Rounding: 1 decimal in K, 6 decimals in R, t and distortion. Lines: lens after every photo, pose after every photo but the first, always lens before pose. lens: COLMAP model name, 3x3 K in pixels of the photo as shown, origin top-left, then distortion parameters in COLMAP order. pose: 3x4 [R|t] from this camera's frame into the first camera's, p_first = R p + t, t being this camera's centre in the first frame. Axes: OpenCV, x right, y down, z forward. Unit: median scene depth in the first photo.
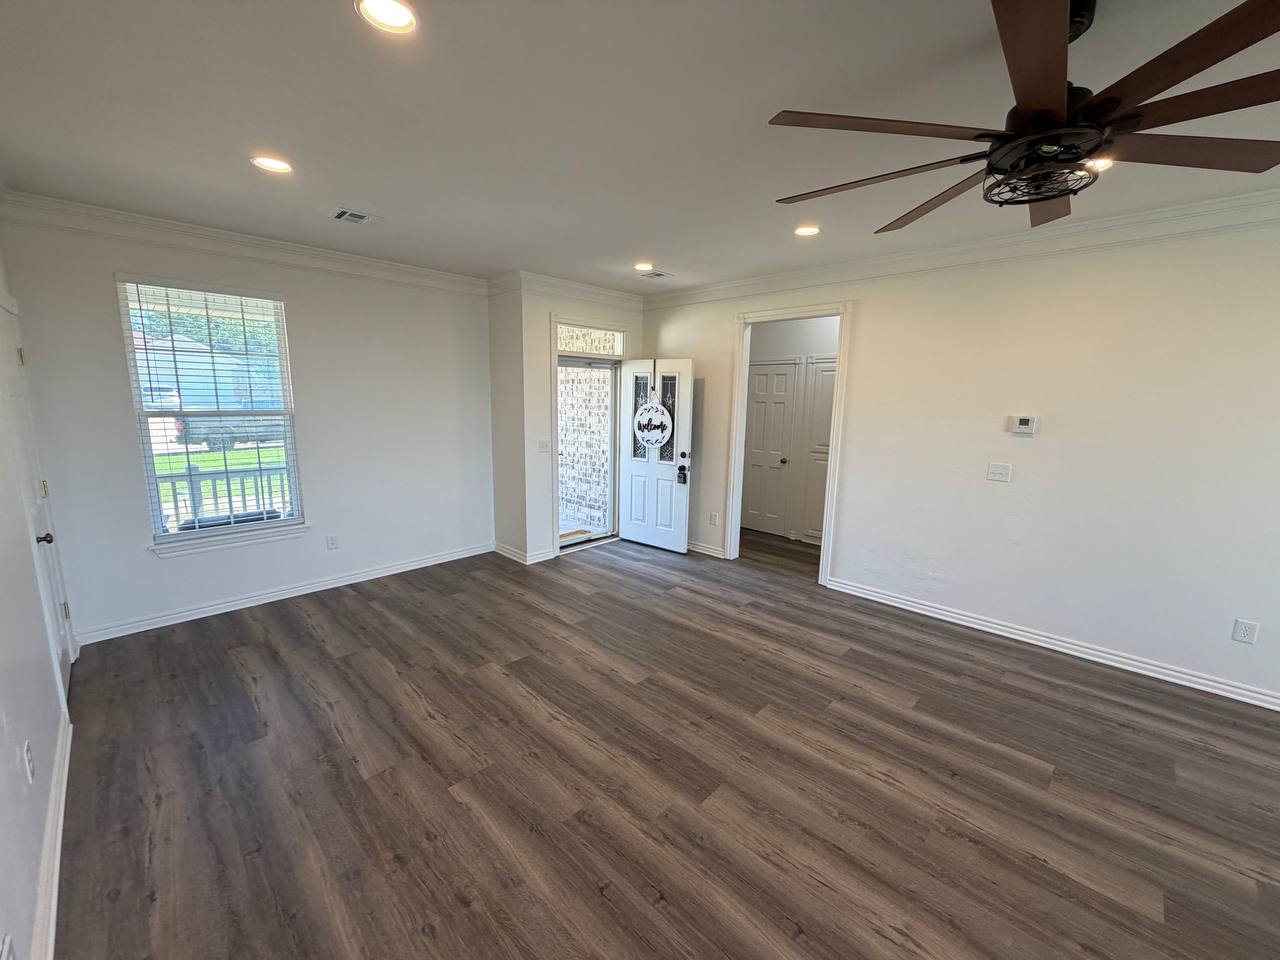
lens RADIAL K [[511.2, 0, 631.6], [0, 511.2, 480.7], [0, 0, 1]] dist [-0.000144, 0.000170]
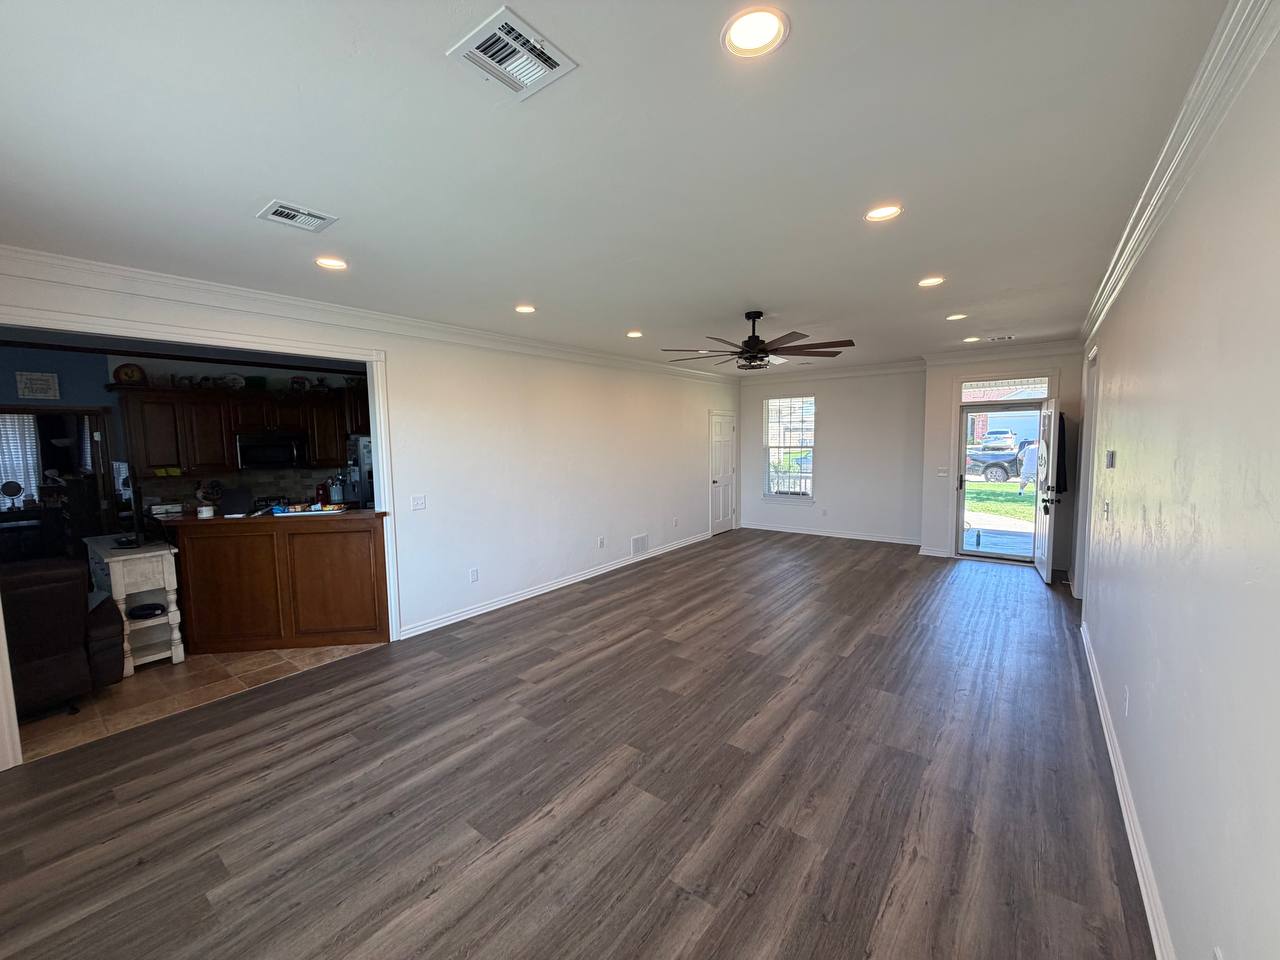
lens RADIAL K [[511.2, 0, 637.5], [0, 511.2, 479.7], [0, 0, 1]] dist [-0.000144, 0.000170]
pose [[0.118278, 0.068811, -0.990593, 1.795306], [-0.151038, 0.987235, 0.050544, 0.008966], [0.981426, 0.143639, 0.127161, 0.035646]]
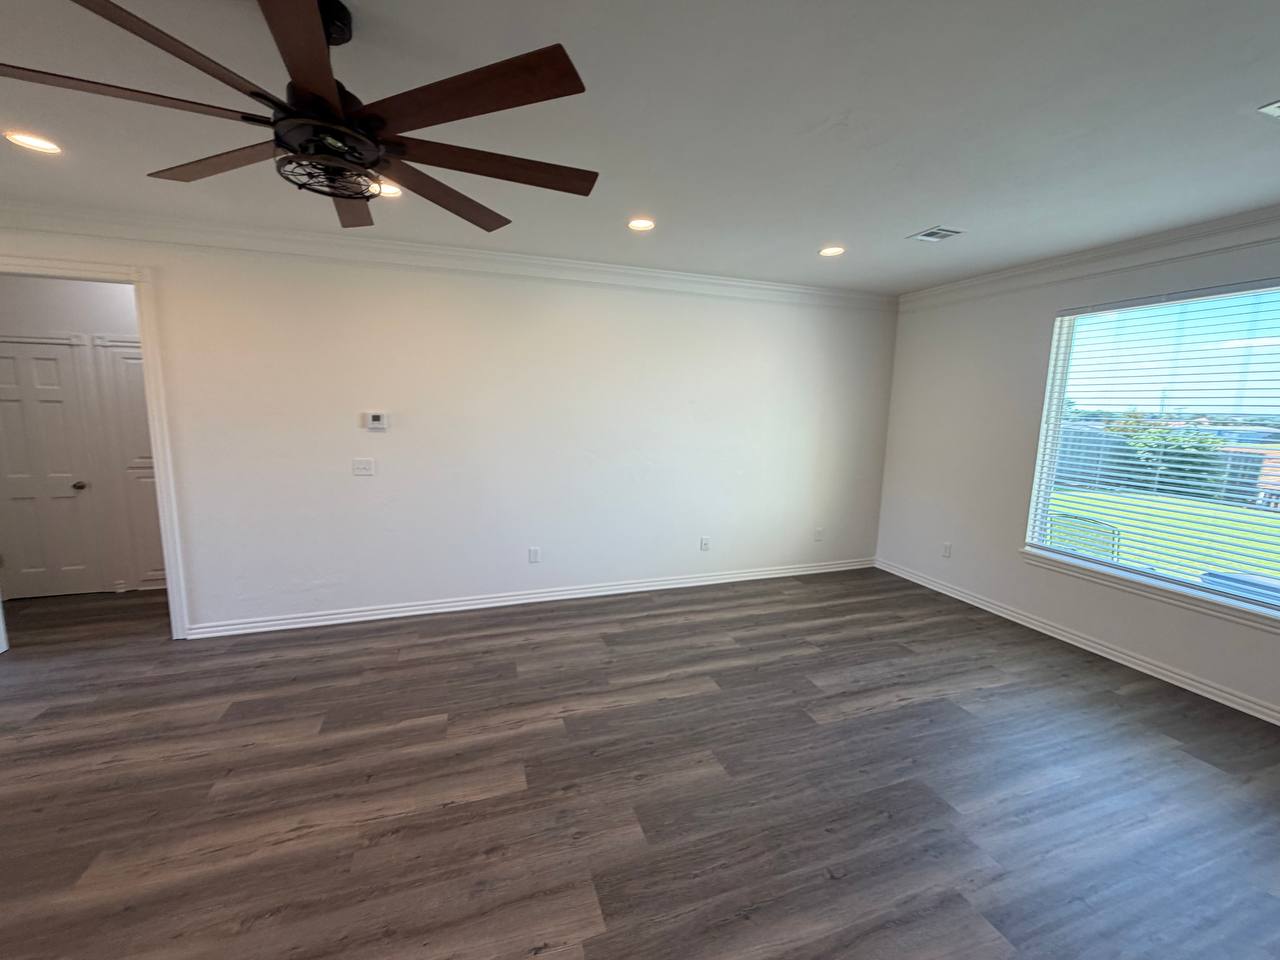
lens RADIAL K [[511.2, 0, 637.7], [0, 511.2, 478.2], [0, 0, 1]] dist [-0.000144, 0.000170]
pose [[0.448419, -0.131751, 0.884060, 0.053400], [0.137225, 0.987499, 0.077562, 0.001943], [-0.883227, 0.086535, 0.460893, 0.033218]]
